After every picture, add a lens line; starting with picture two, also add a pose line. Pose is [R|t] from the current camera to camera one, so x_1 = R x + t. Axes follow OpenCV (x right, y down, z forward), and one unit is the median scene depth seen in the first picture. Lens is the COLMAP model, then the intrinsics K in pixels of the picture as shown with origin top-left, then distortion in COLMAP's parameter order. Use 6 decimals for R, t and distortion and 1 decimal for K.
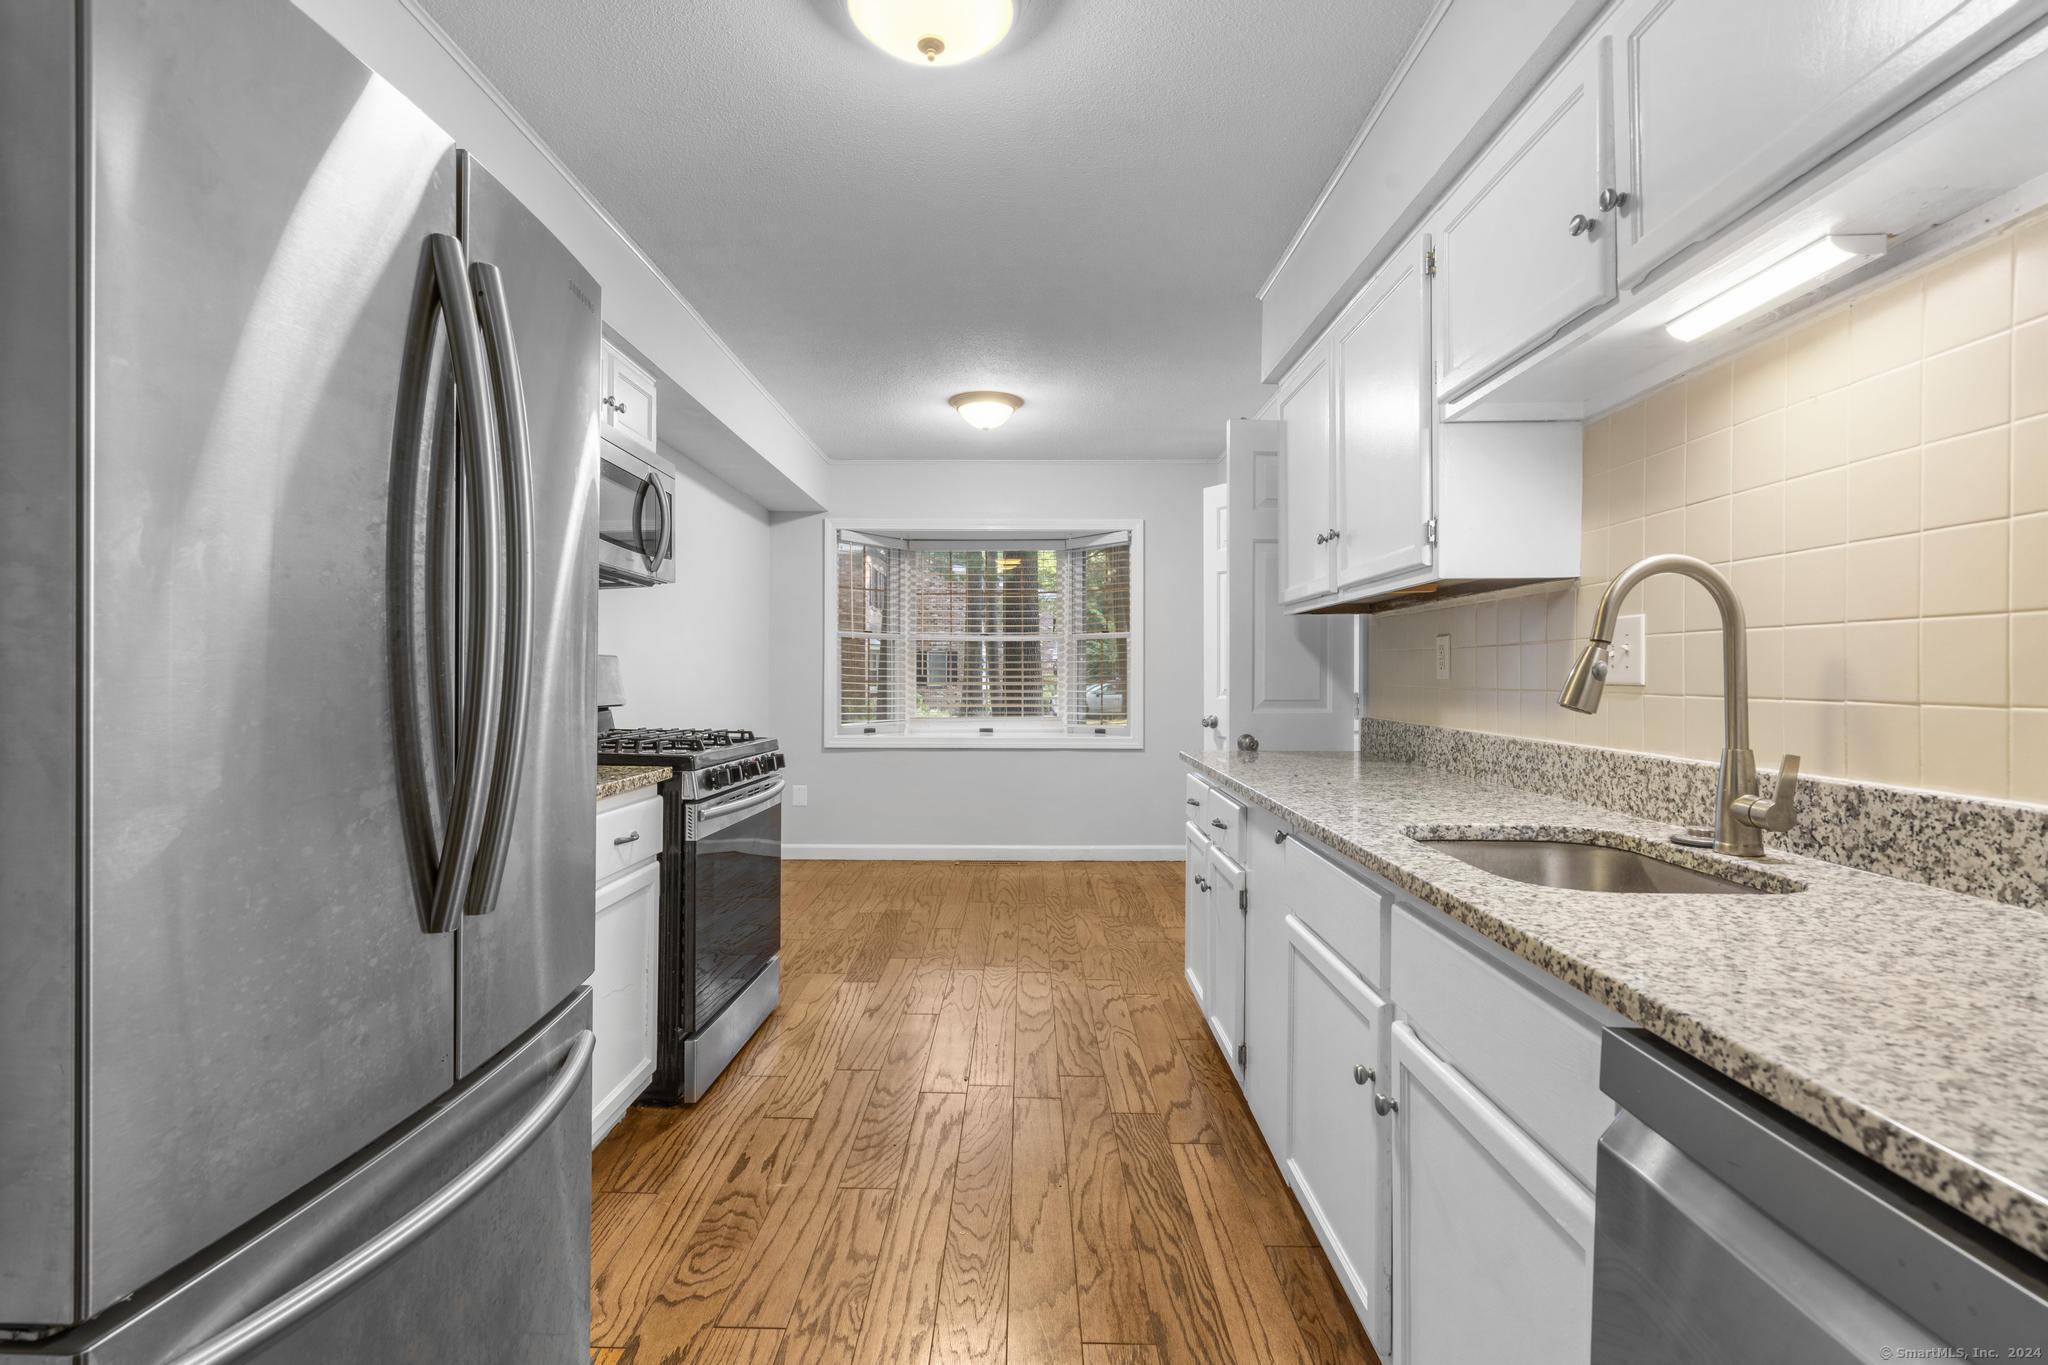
lens RADIAL K [[949.7, 0, 1014.1], [0, 949.7, 674.9], [0, 0, 1]] dist [-0.003012, 0.001841]
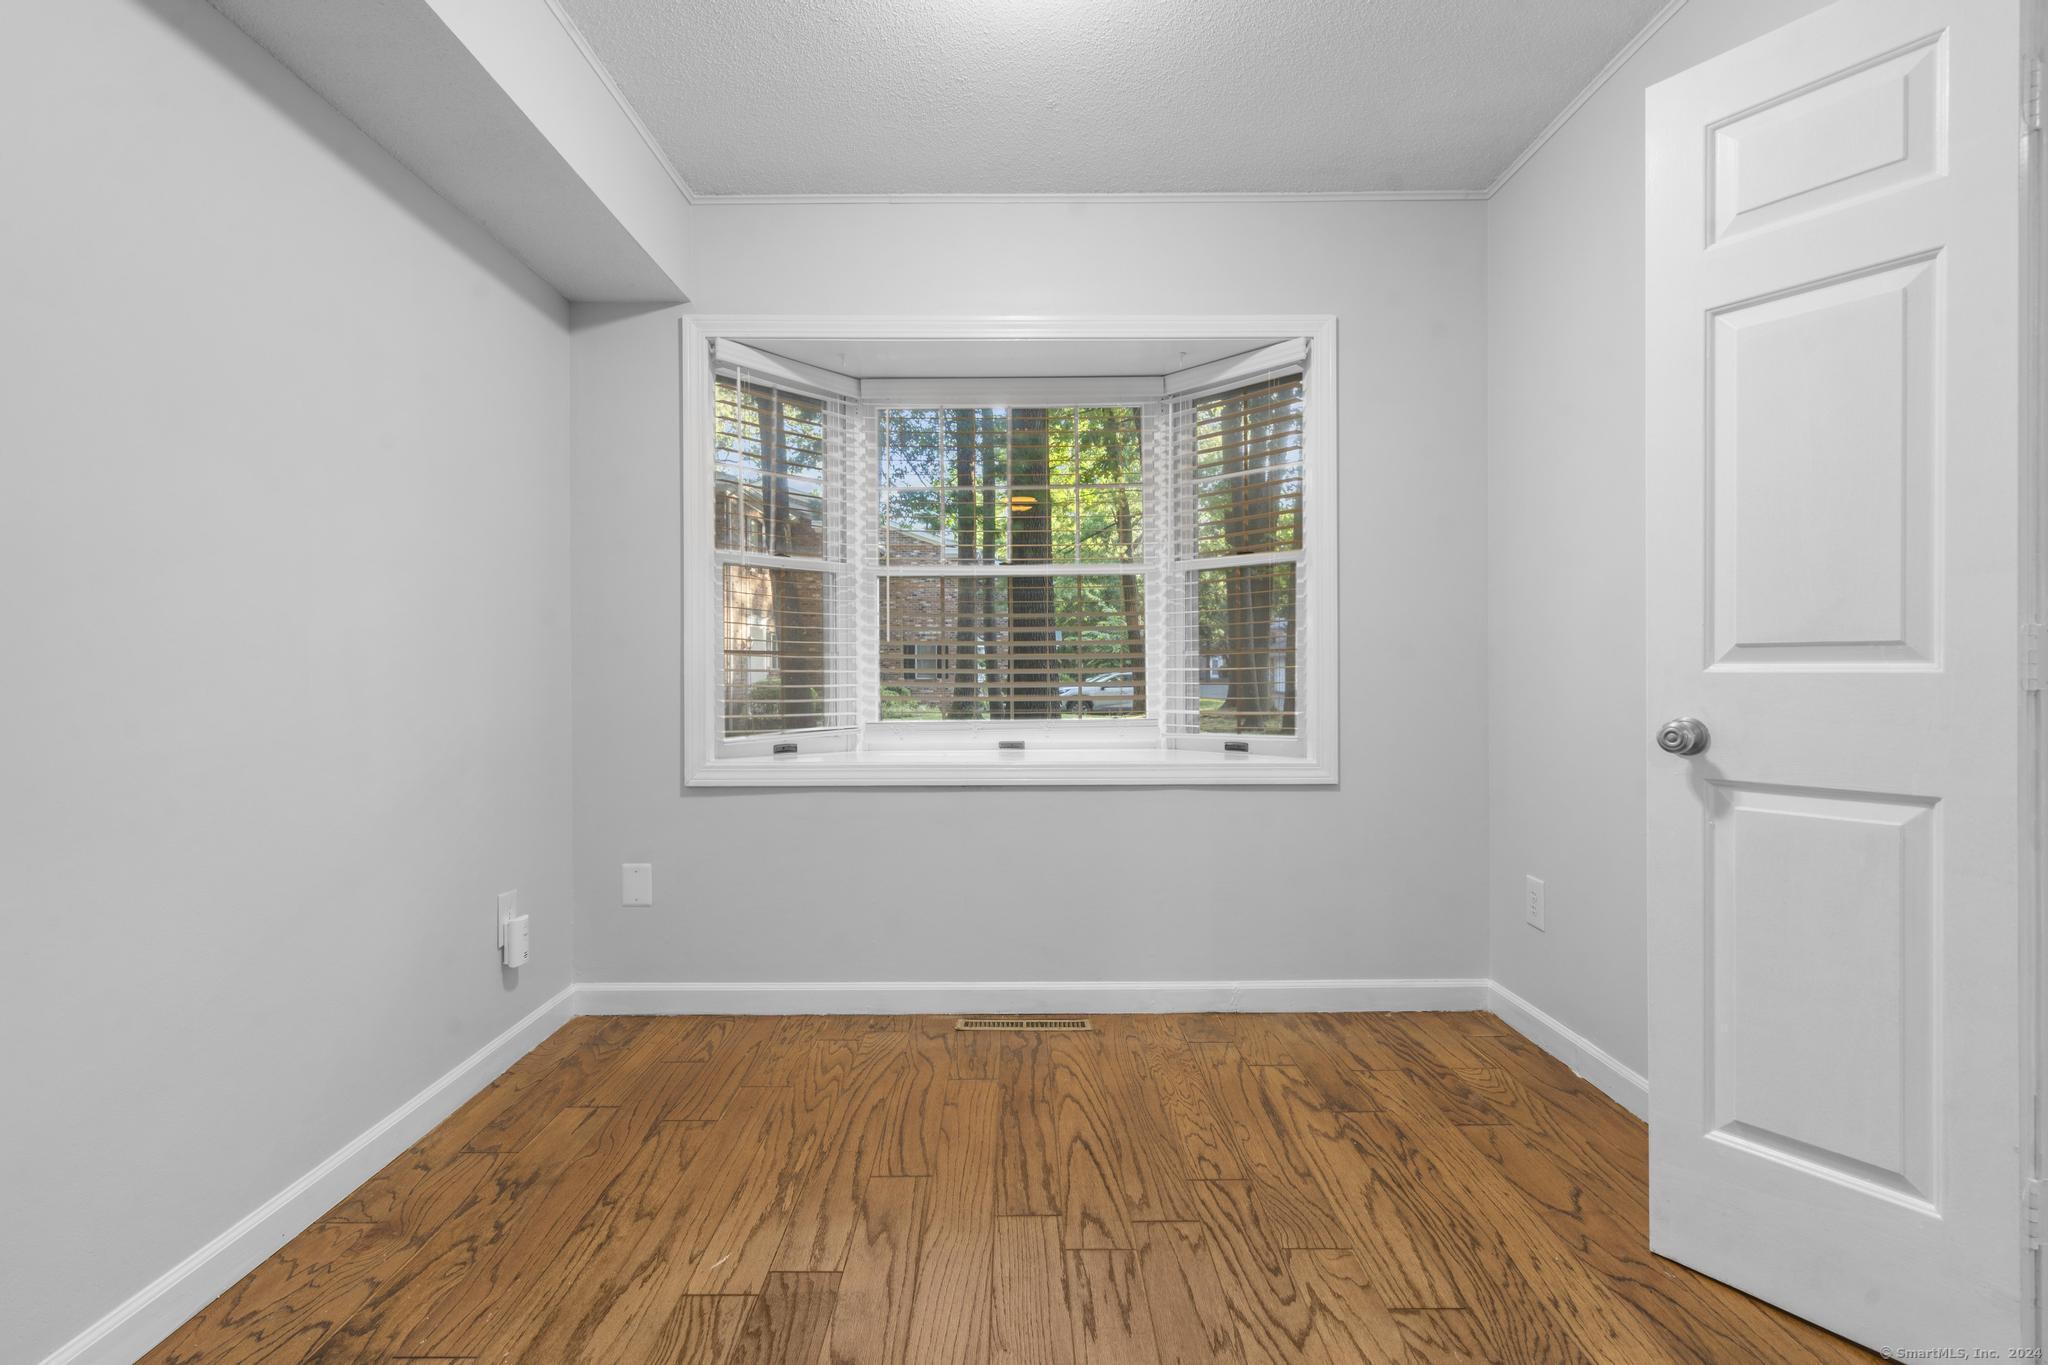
lens RADIAL K [[949.7, 0, 1014.1], [0, 949.7, 674.9], [0, 0, 1]] dist [-0.003012, 0.001841]
pose [[0.999922, -0.005088, 0.011366, -0.050309], [0.005020, 0.999969, 0.006028, 0.023721], [-0.011397, -0.005970, 0.999917, 0.703156]]
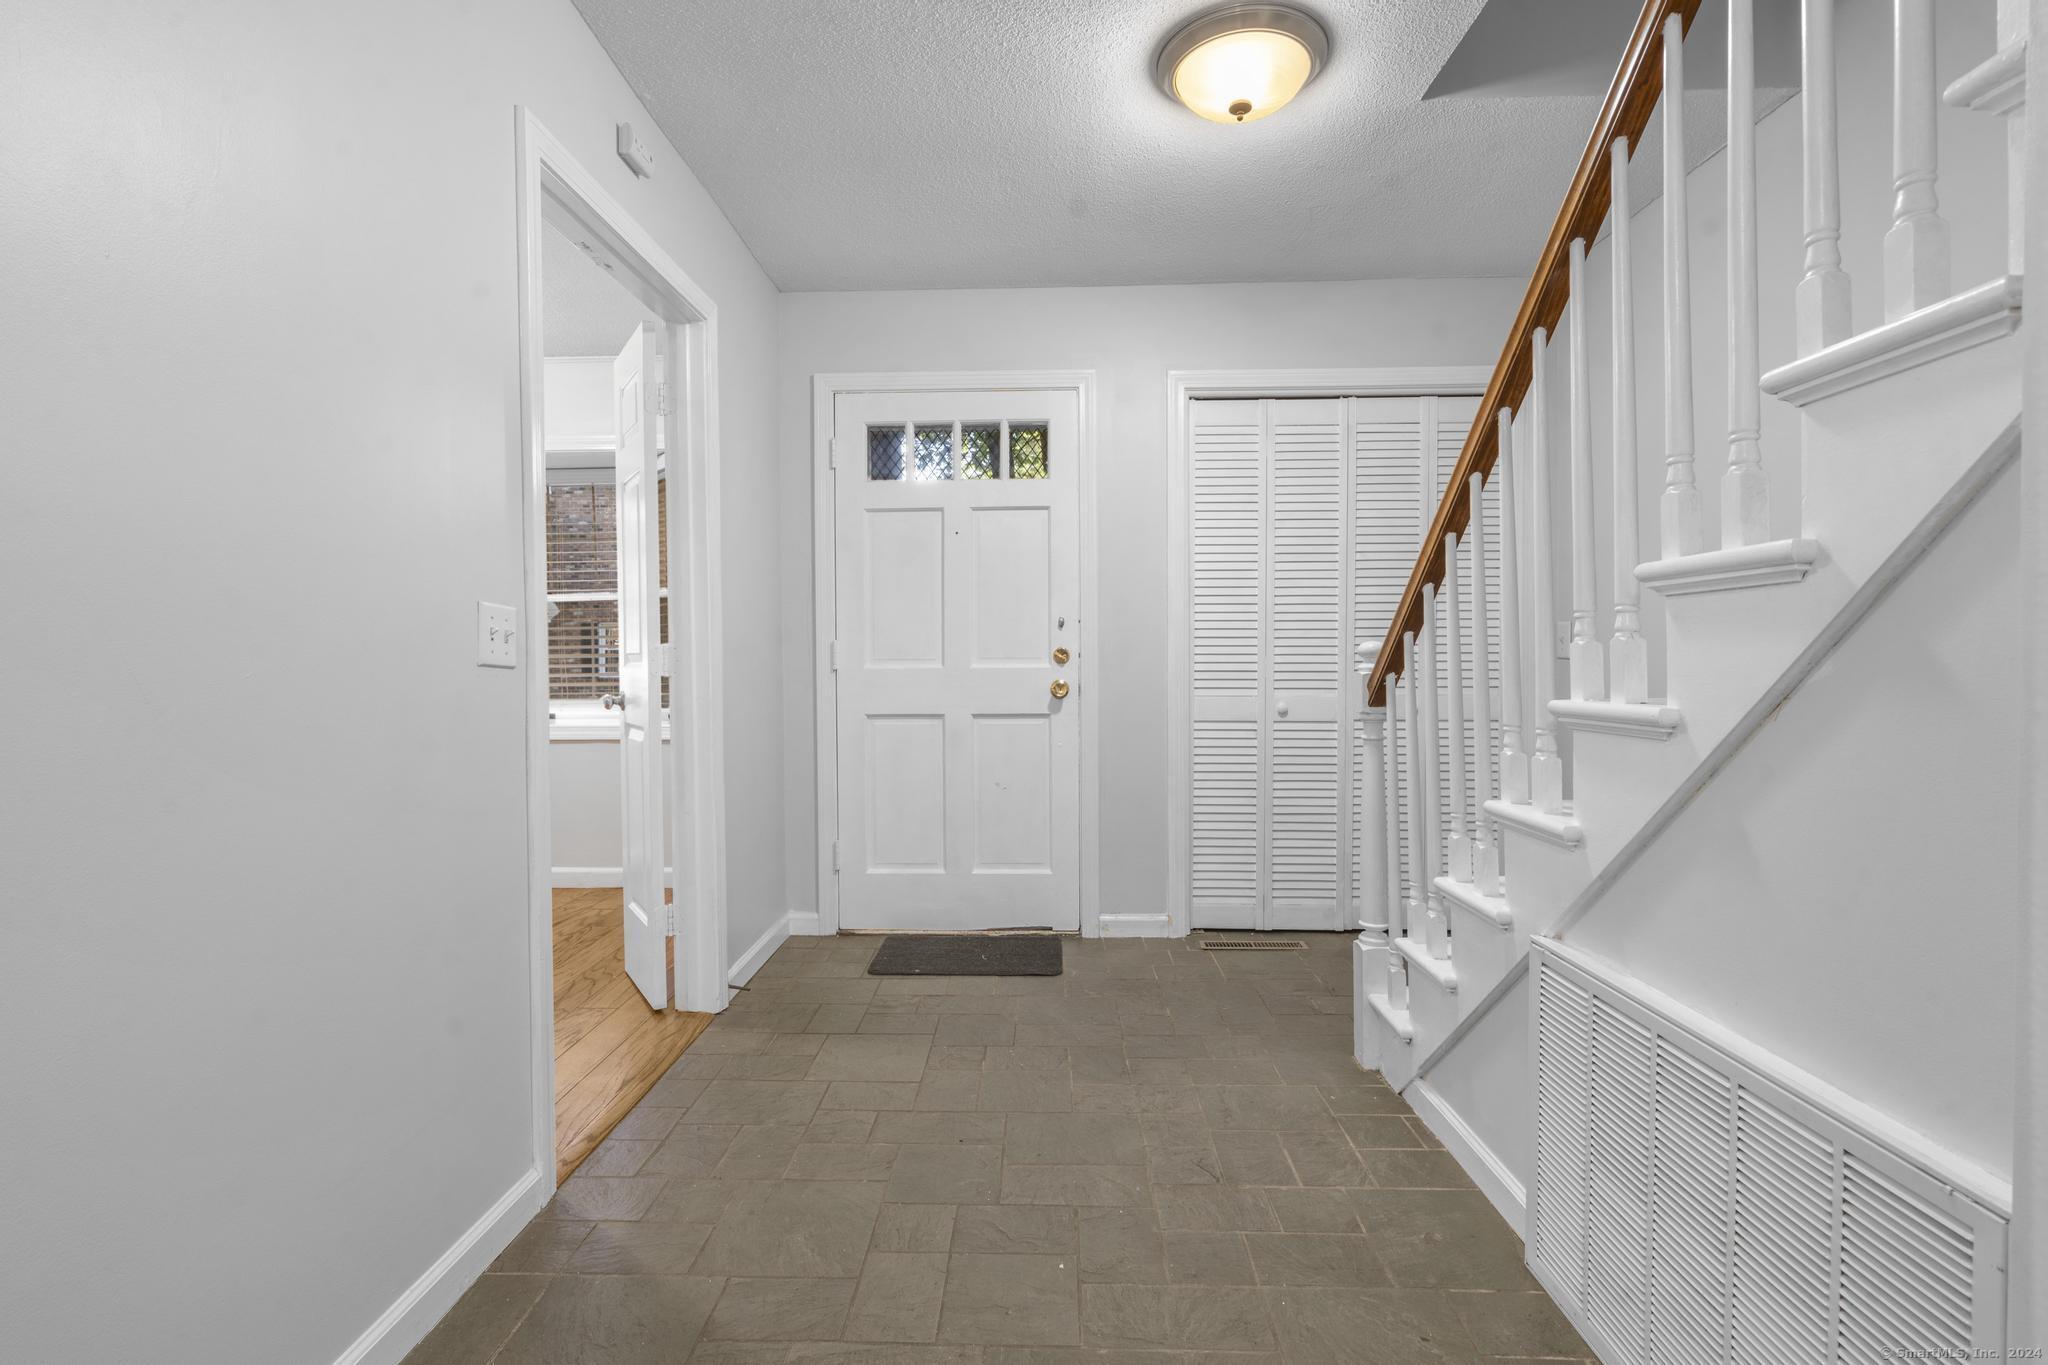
lens RADIAL K [[949.7, 0, 1014.1], [0, 949.7, 674.9], [0, 0, 1]] dist [-0.003012, 0.001841]
pose [[0.999645, -0.006610, -0.025814, 0.554755], [0.006986, 0.999870, 0.014498, 0.023179], [0.025715, -0.014673, 0.999562, 0.346413]]
